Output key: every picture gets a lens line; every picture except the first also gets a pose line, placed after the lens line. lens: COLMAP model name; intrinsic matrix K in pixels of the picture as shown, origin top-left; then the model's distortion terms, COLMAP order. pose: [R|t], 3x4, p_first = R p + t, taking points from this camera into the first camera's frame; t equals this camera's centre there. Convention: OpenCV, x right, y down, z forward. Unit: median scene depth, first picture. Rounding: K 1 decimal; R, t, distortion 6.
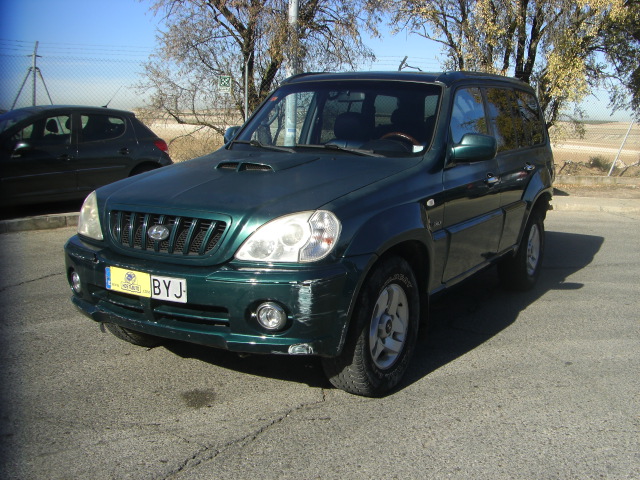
lens RADIAL K [[675.2, 0, 323.7], [0, 675.2, 239.6], [0, 0, 1]] dist [-0.150349, 0.000000]
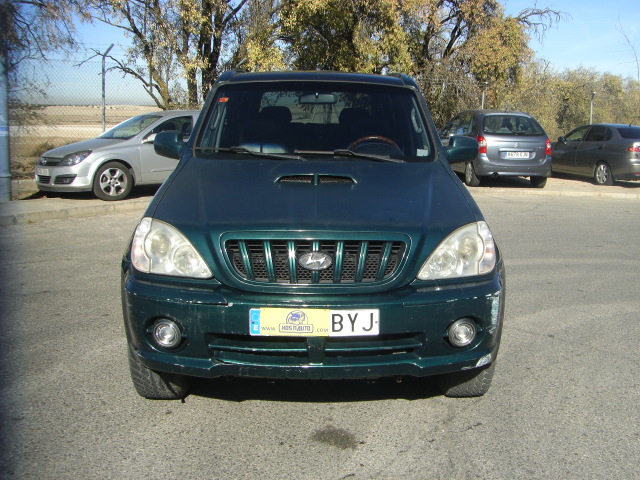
lens RADIAL K [[711.6, 0, 322.8], [0, 711.6, 241.4], [0, 0, 1]] dist [-0.187479, 0.000000]
pose [[0.849196, -0.091936, 0.520014, -0.724897], [0.085072, 0.995684, 0.037106, -0.070394], [-0.521181, 0.012728, 0.853351, 0.206505]]
